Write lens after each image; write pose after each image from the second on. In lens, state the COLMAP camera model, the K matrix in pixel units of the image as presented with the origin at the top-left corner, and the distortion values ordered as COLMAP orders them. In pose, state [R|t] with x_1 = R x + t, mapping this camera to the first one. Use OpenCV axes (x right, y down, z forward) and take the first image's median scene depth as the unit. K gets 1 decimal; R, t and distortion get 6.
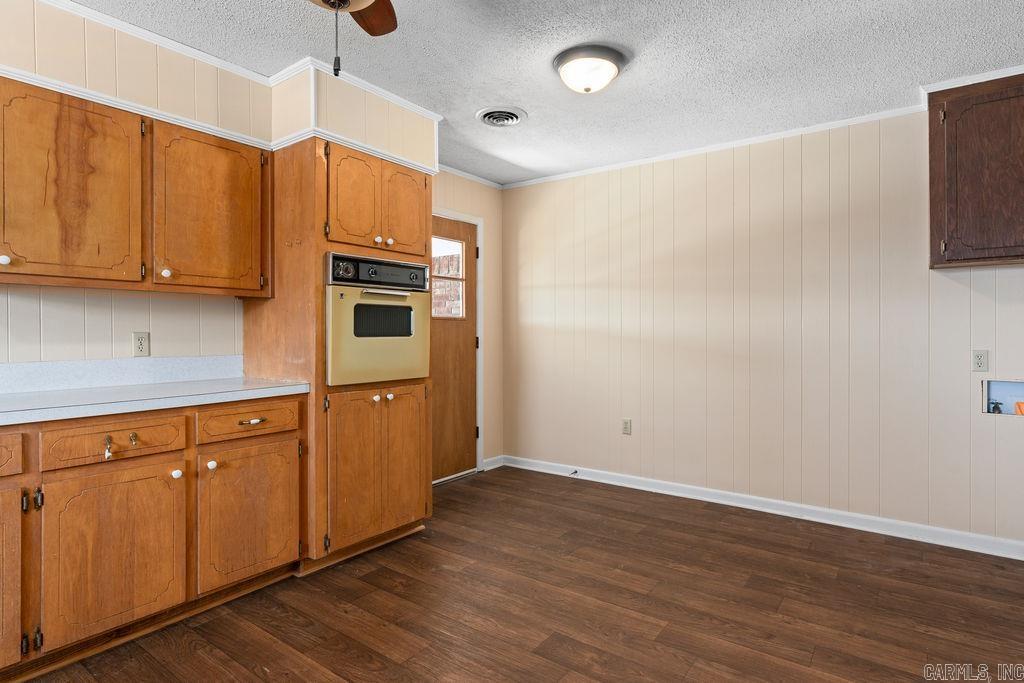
lens RADIAL K [[548.0, 0, 512.0], [0, 548.0, 334.9], [0, 0, 1]] dist [-0.006121, 0.001866]
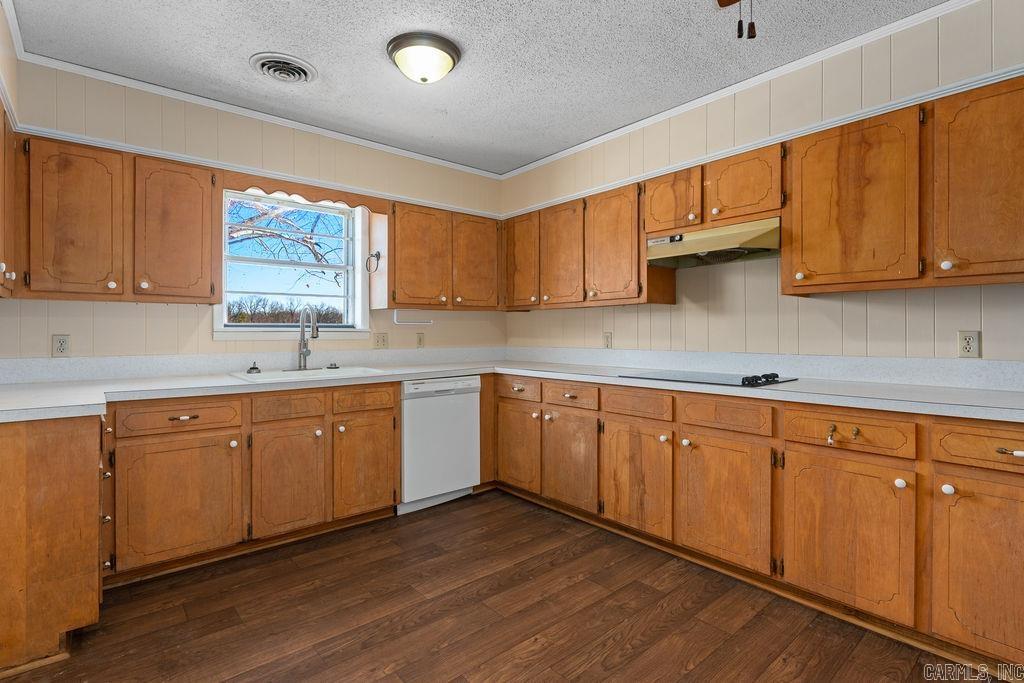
lens RADIAL K [[492.9, 0, 513.1], [0, 492.9, 338.1], [0, 0, 1]] dist [-0.005217, 0.001158]
pose [[-0.224332, 0.012427, -0.974434, 0.349671], [-0.003655, 0.999901, 0.013593, -0.001888], [0.974506, 0.006610, -0.224264, 0.546683]]
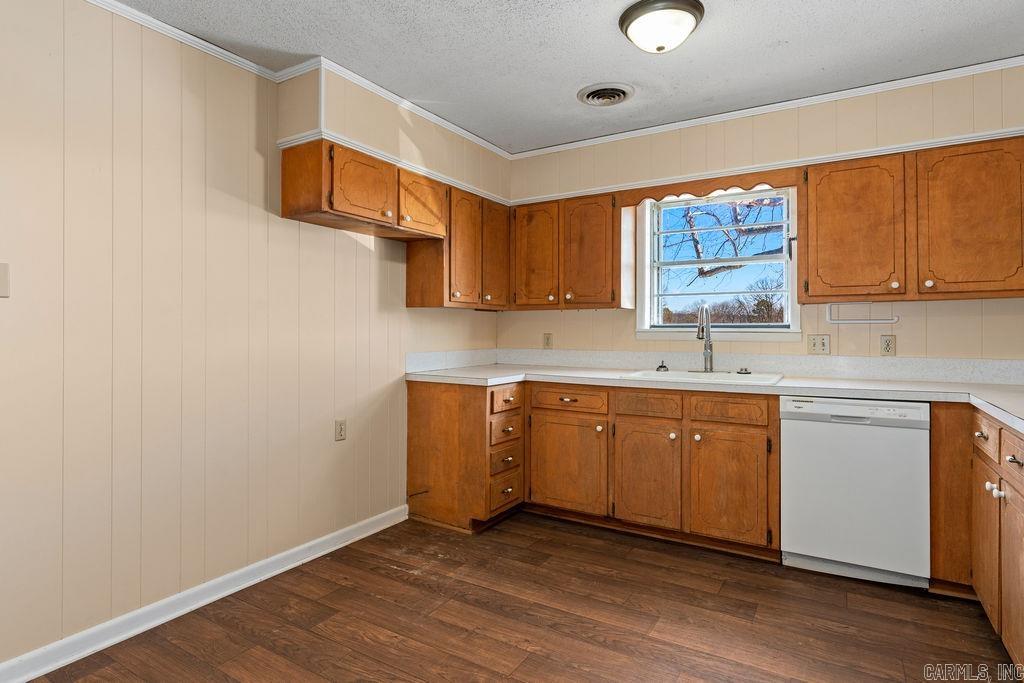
lens RADIAL K [[548.0, 0, 515.0], [0, 548.0, 330.8], [0, 0, 1]] dist [-0.006121, 0.001866]
pose [[-0.994969, -0.001791, -0.100163, 0.227929], [-0.002516, 0.999972, 0.007111, -0.004021], [0.100148, 0.007327, -0.994946, 0.662537]]
